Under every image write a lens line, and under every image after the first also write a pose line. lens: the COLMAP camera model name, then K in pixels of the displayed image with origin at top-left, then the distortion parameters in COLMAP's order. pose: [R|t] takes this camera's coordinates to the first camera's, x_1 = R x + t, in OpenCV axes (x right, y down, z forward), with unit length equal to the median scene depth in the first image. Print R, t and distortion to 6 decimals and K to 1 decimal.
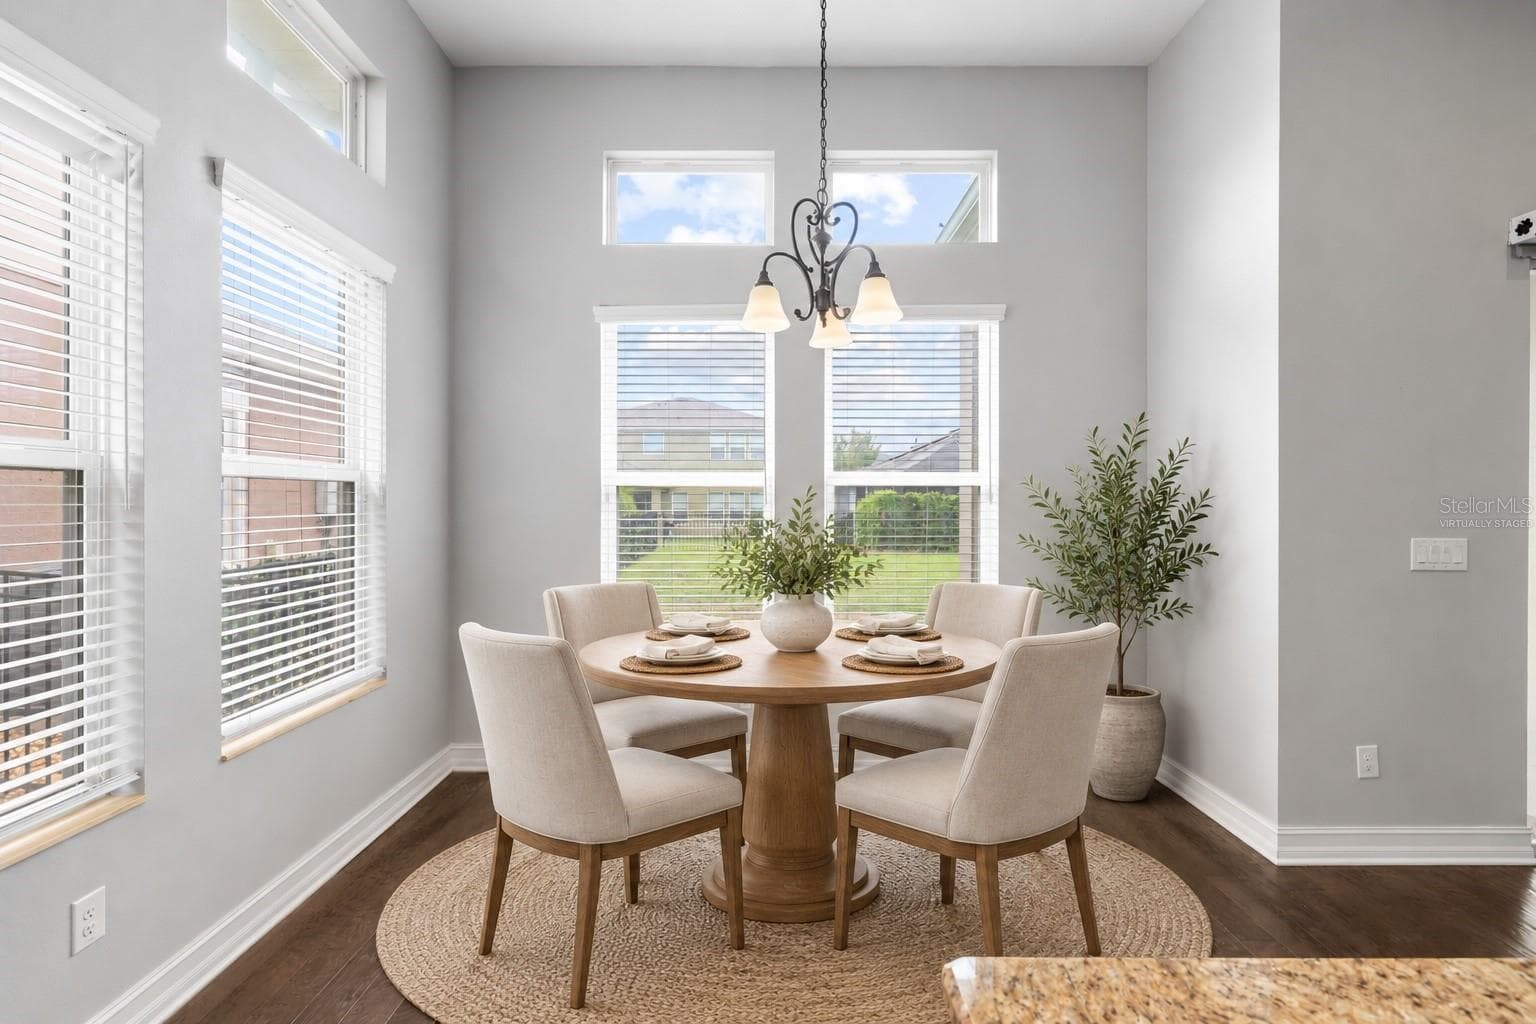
lens RADIAL K [[689.0, 0, 764.2], [0, 689.0, 497.4], [0, 0, 1]] dist [-0.001167, 0.000431]
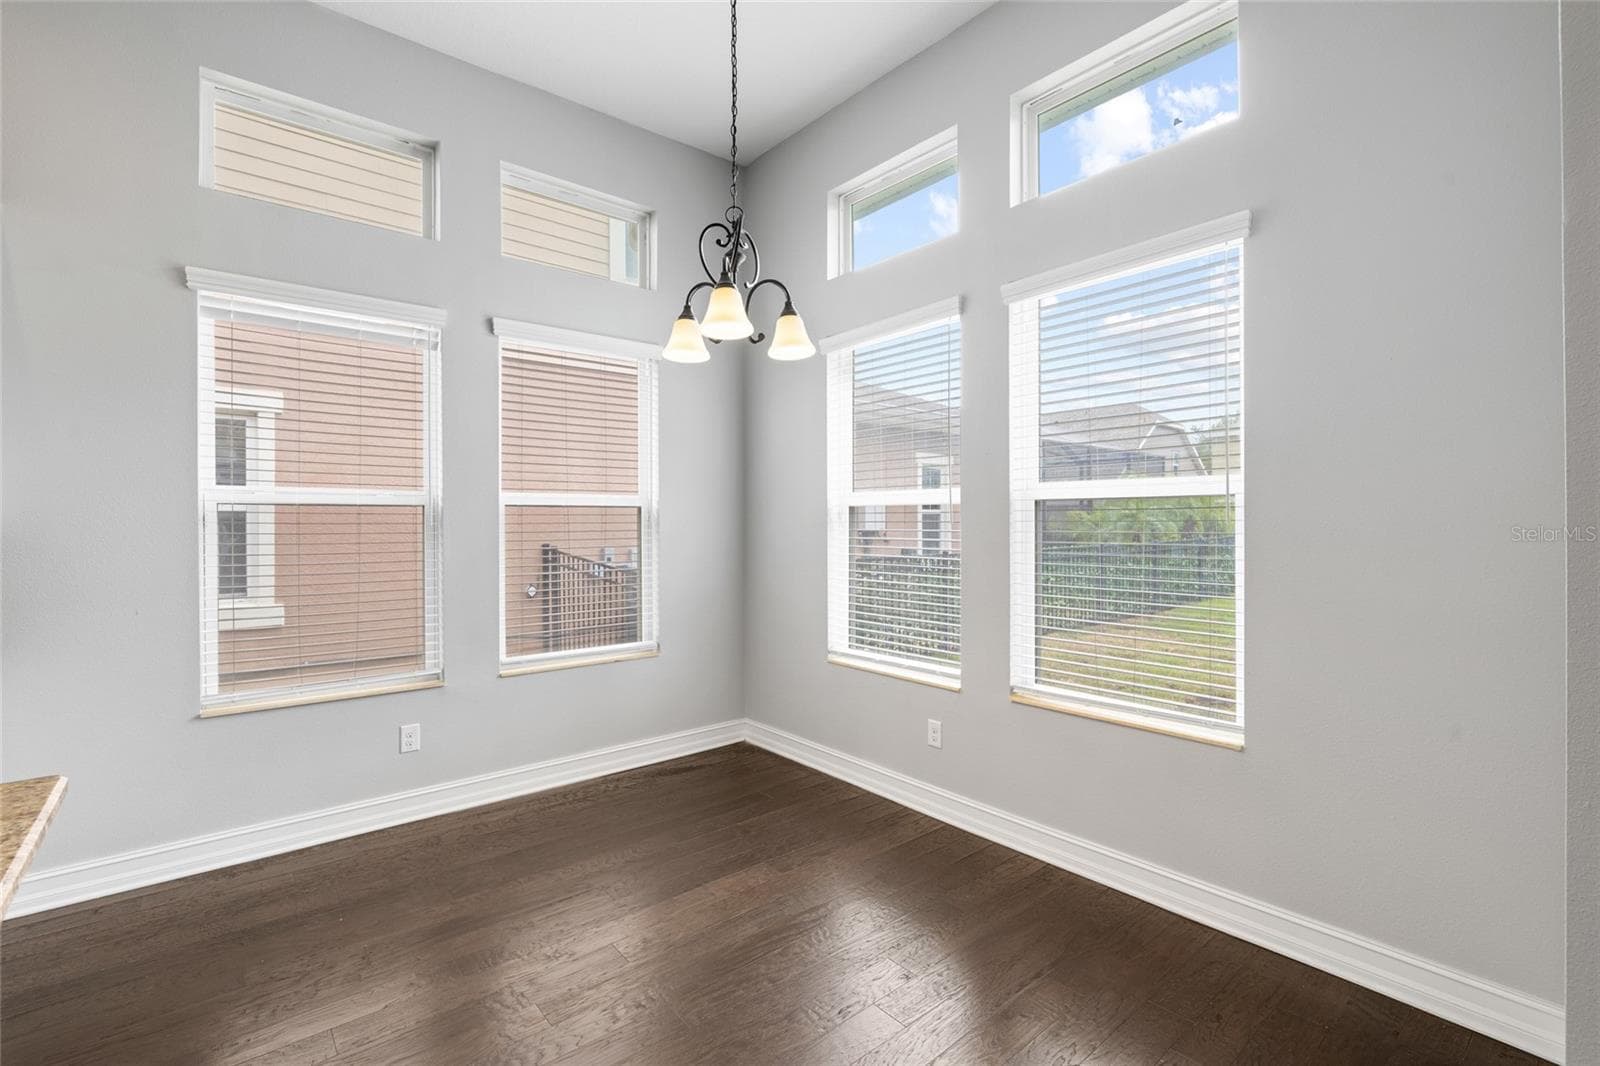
lens RADIAL K [[717.7, 0, 796.1], [0, 717.7, 517.8], [0, 0, 1]] dist [-0.001167, 0.000431]
pose [[0.639280, -0.006921, -0.768943, 0.720672], [0.007154, 0.999970, -0.003053, 0.004615], [0.768941, -0.003549, 0.639310, 0.311443]]
